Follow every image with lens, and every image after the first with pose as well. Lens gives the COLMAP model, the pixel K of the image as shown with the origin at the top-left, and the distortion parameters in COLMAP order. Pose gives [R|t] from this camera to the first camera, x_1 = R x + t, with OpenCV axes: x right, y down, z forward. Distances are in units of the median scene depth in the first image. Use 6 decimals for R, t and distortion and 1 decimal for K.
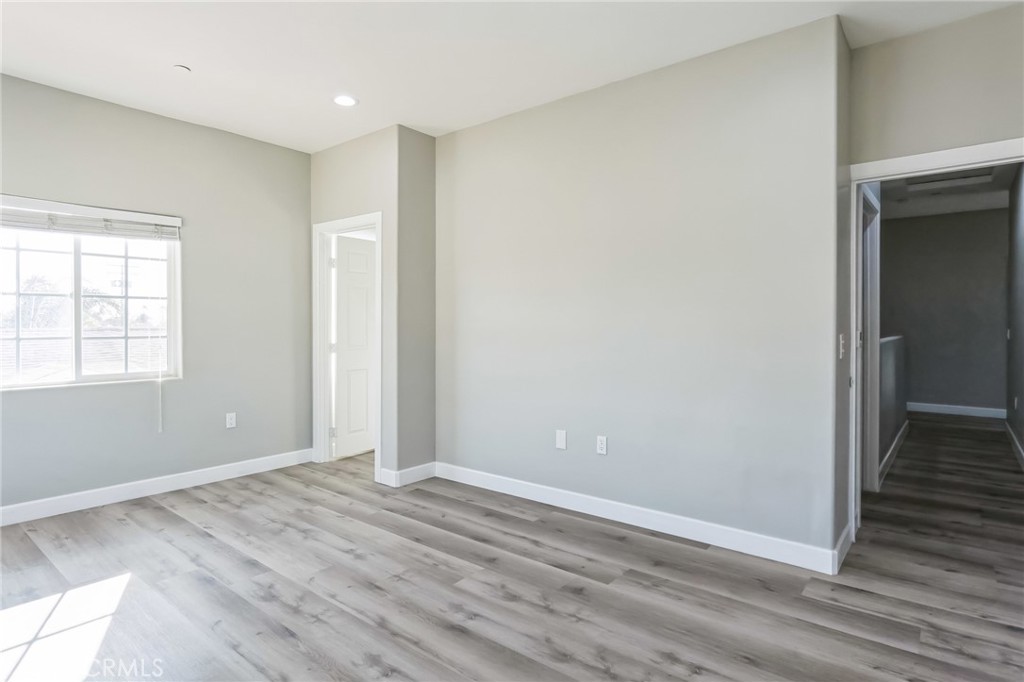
lens RADIAL K [[541.9, 0, 521.1], [0, 541.9, 335.0], [0, 0, 1]] dist [-0.005767, 0.002397]
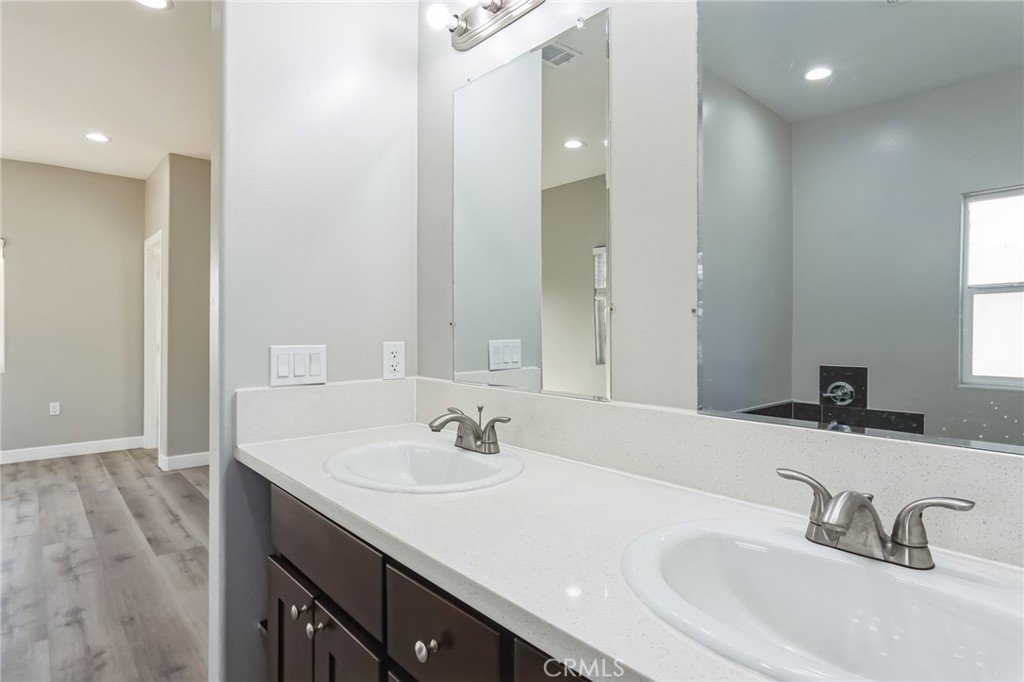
lens RADIAL K [[541.9, 0, 505.7], [0, 541.9, 335.0], [0, 0, 1]] dist [-0.005767, 0.002397]
pose [[0.984337, -0.001196, -0.176291, 0.969750], [0.000296, 0.999987, -0.005133, 0.002705], [0.176295, 0.005000, 0.984325, 0.008463]]
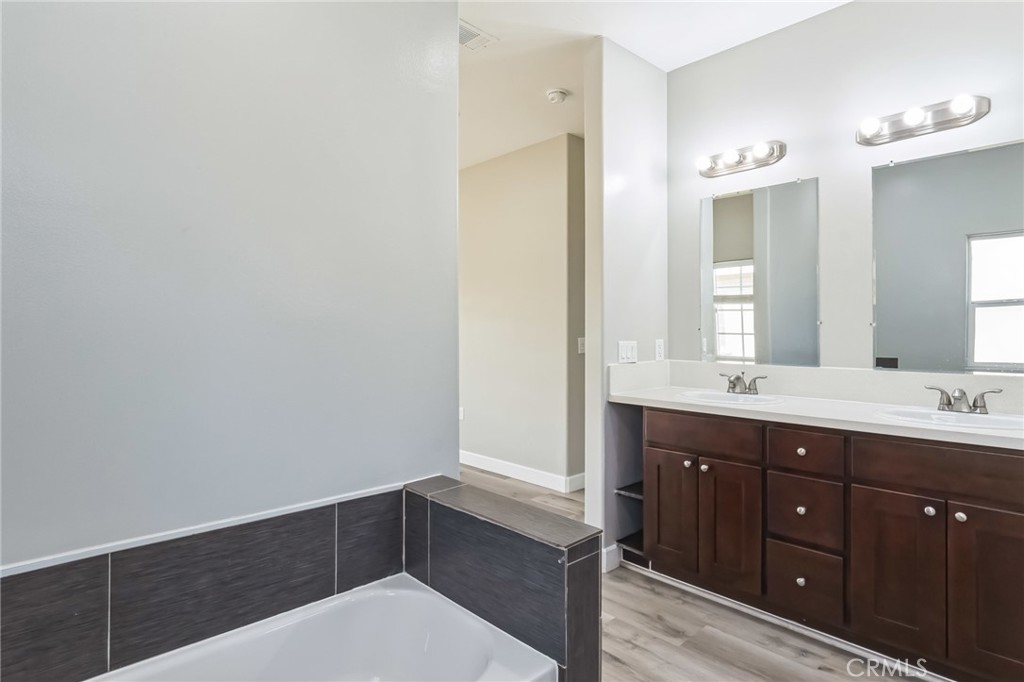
lens RADIAL K [[541.9, 0, 514.0], [0, 541.9, 337.4], [0, 0, 1]] dist [-0.005767, 0.002397]
pose [[0.988782, -0.002039, -0.149352, 0.733300], [0.001001, 0.999975, -0.007027, 0.007519], [0.149363, 0.006799, 0.988759, -0.331357]]
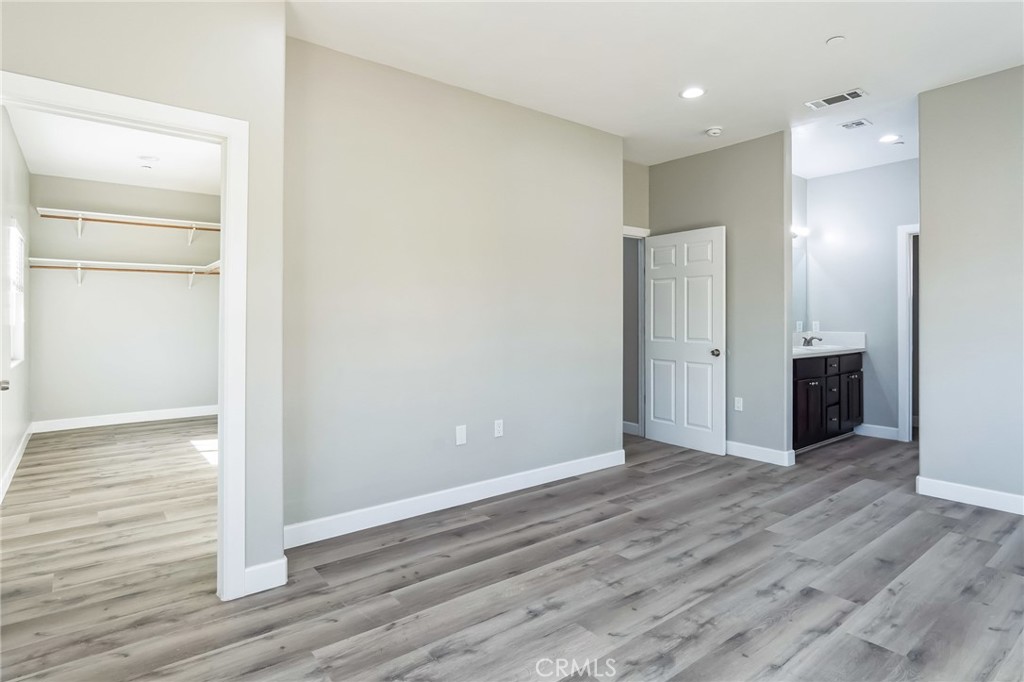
lens RADIAL K [[541.9, 0, 516.0], [0, 541.9, 336.3], [0, 0, 1]] dist [-0.005767, 0.002397]
pose [[0.231692, -0.030130, 0.972323, -1.073495], [0.018859, 0.999471, 0.026478, -0.009748], [-0.972606, 0.012202, 0.232137, 0.863693]]
